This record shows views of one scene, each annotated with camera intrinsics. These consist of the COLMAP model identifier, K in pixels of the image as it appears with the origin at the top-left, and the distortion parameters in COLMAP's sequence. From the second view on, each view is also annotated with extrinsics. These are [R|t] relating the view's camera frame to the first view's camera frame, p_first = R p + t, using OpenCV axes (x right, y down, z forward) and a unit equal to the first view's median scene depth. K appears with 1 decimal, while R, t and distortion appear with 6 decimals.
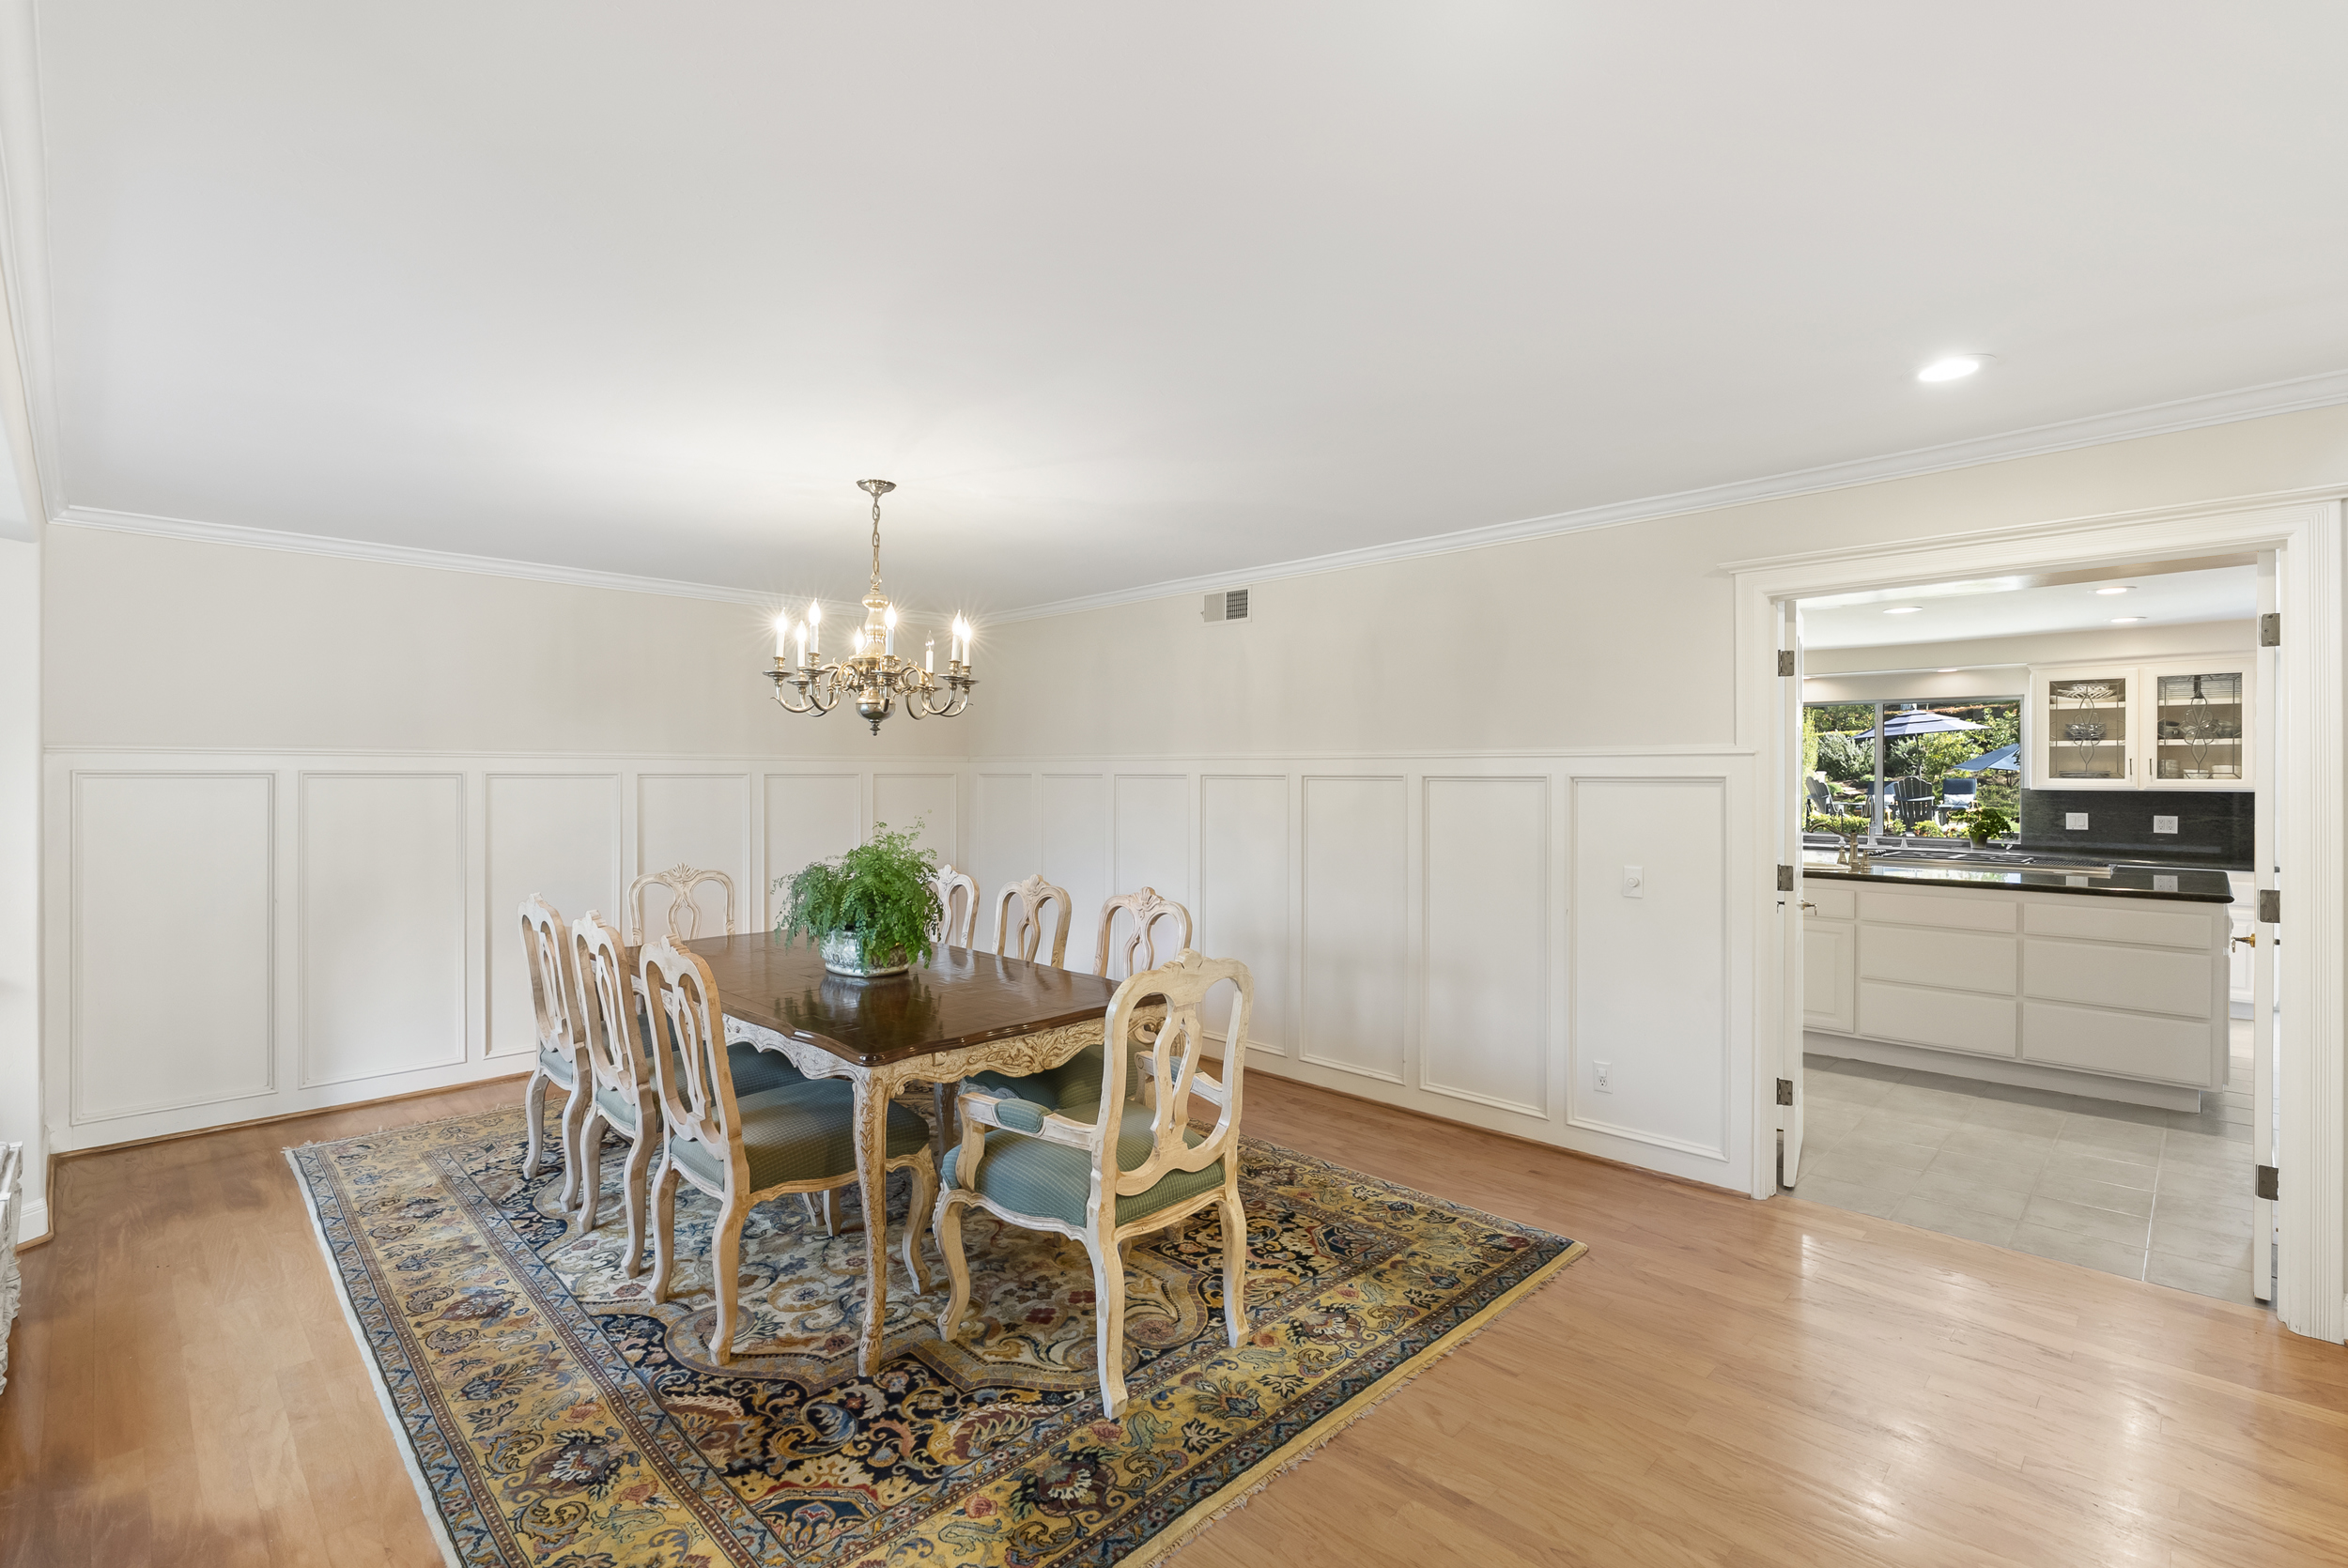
lens RADIAL K [[1063.4, 0, 1174.0], [0, 1063.4, 784.0], [0, 0, 1]] dist [0.000596, 0.000117]
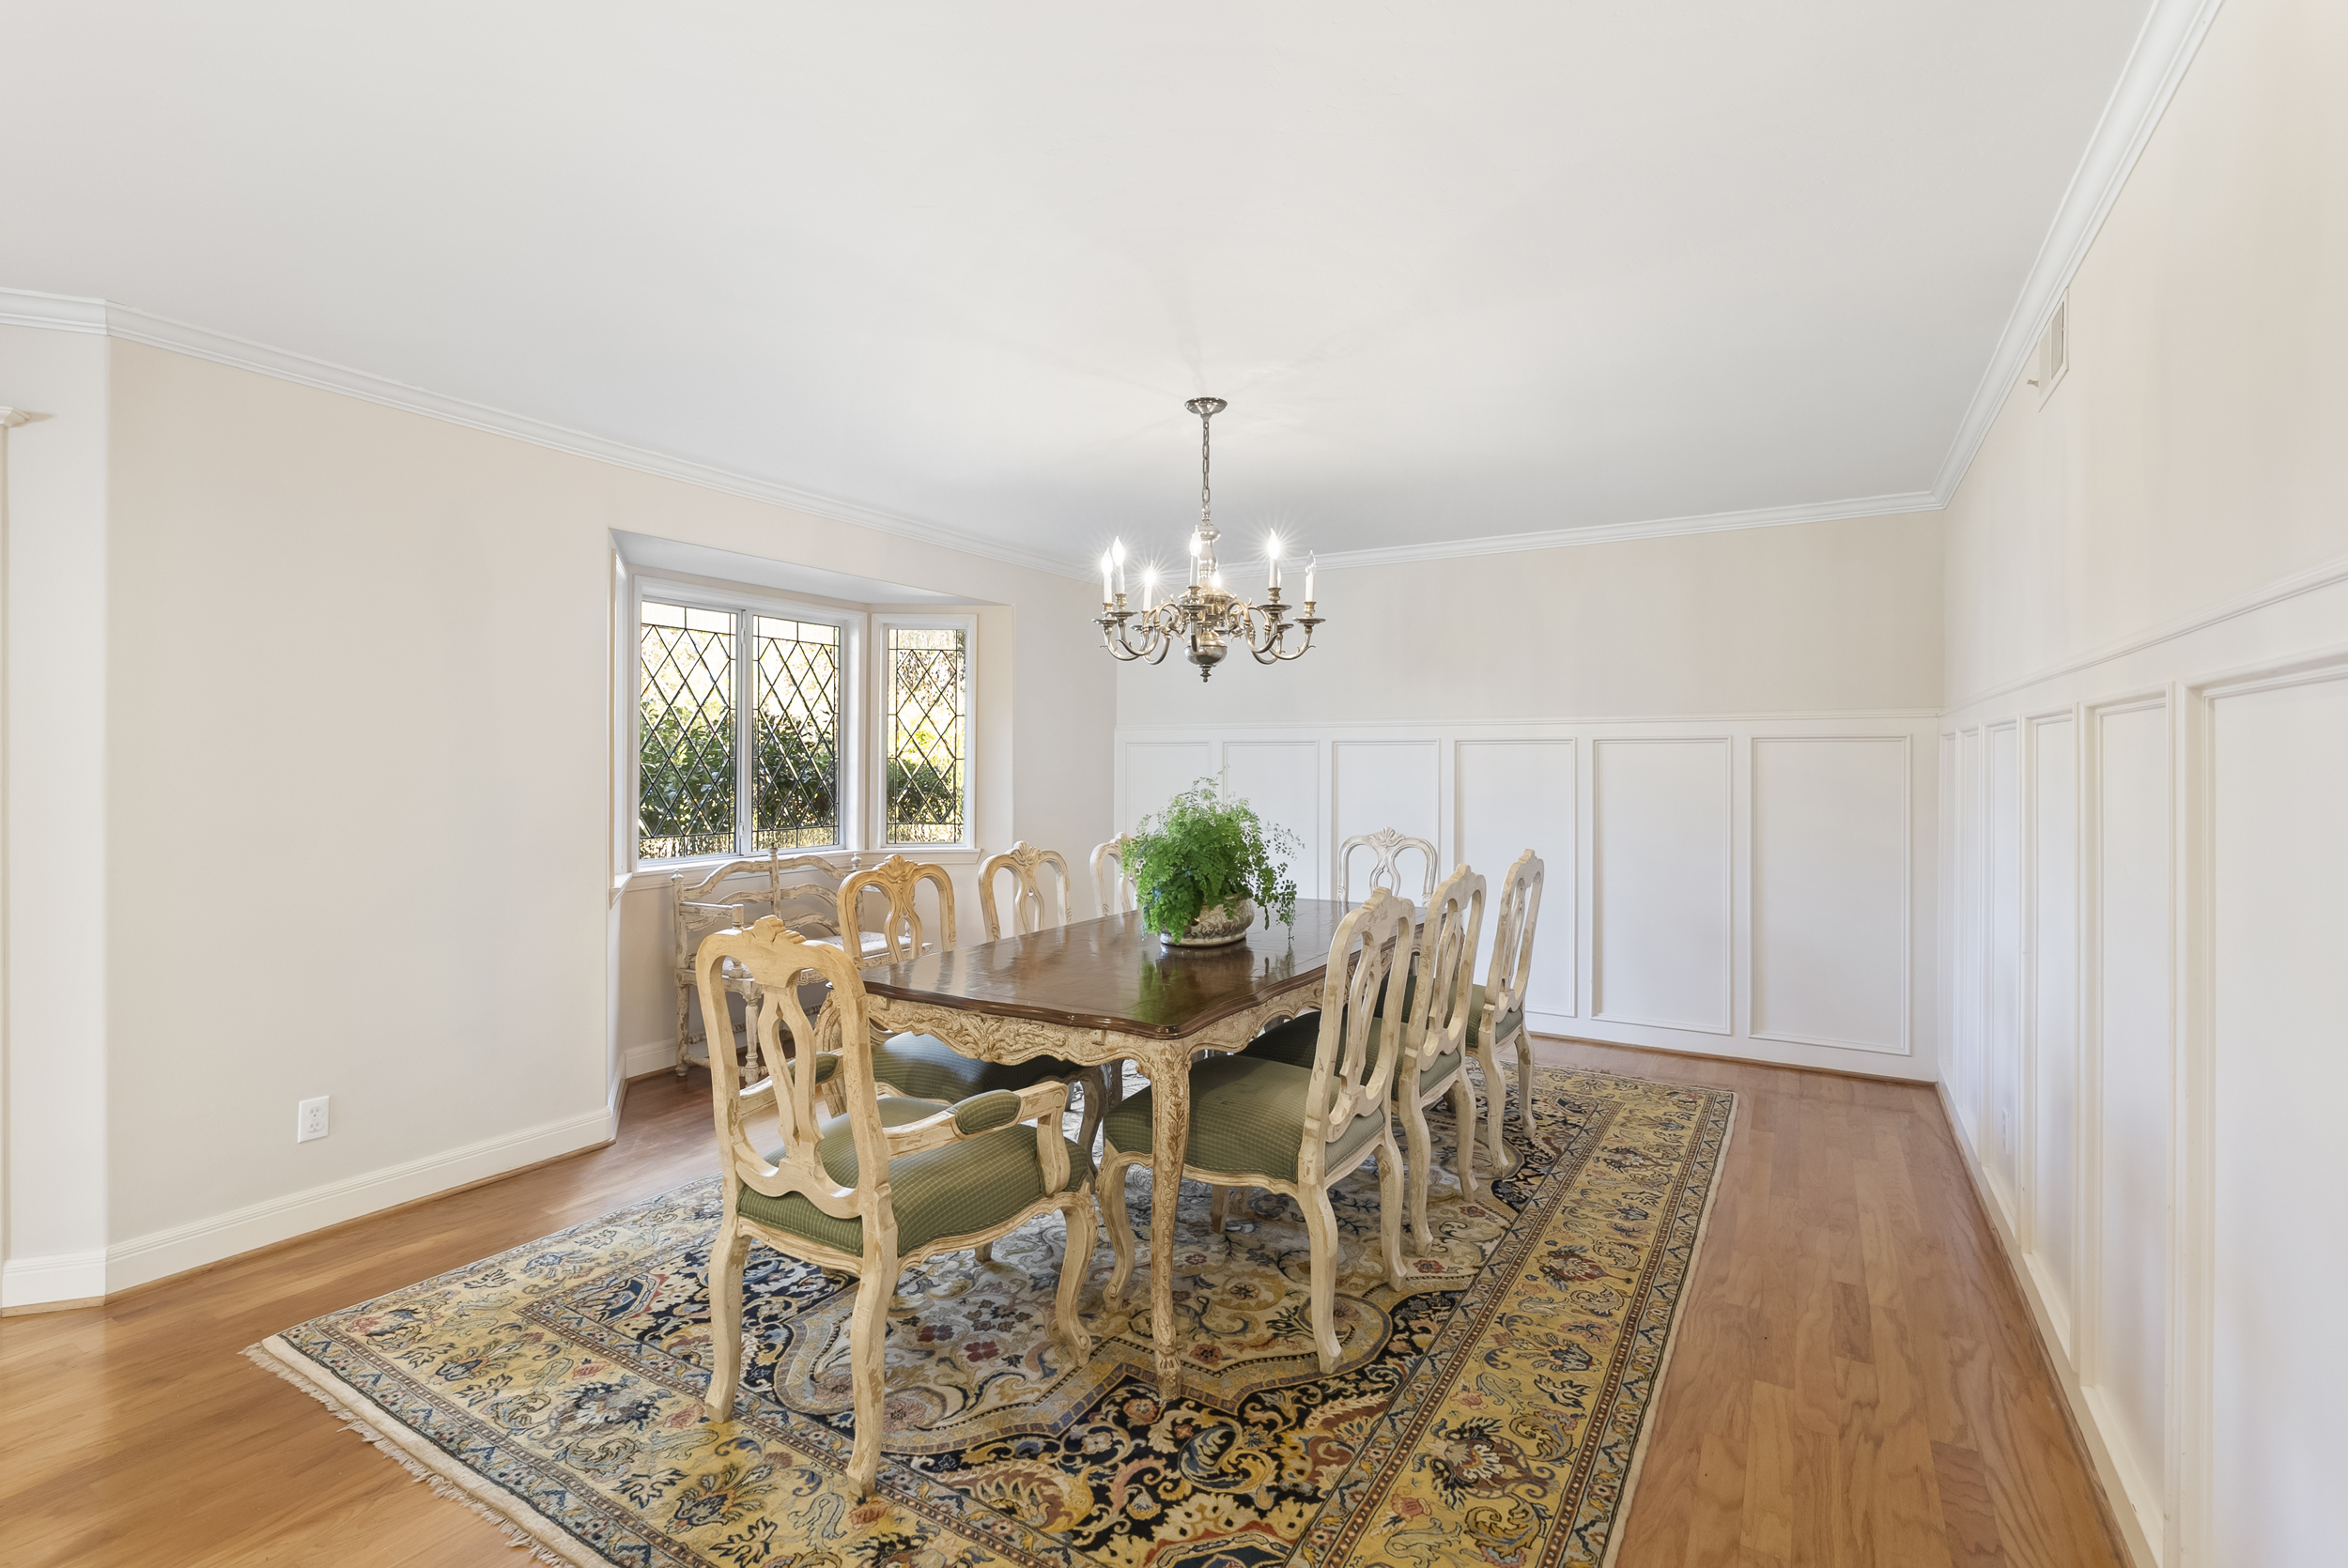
lens RADIAL K [[1066.1, 0, 1174.0], [0, 1066.1, 784.0], [0, 0, 1]] dist [0.011523, -0.000054]
pose [[0.226720, 0.013009, -0.973873, 0.707436], [-0.002852, 0.999915, 0.012693, 0.035183], [0.973956, -0.000100, 0.226738, 0.912726]]
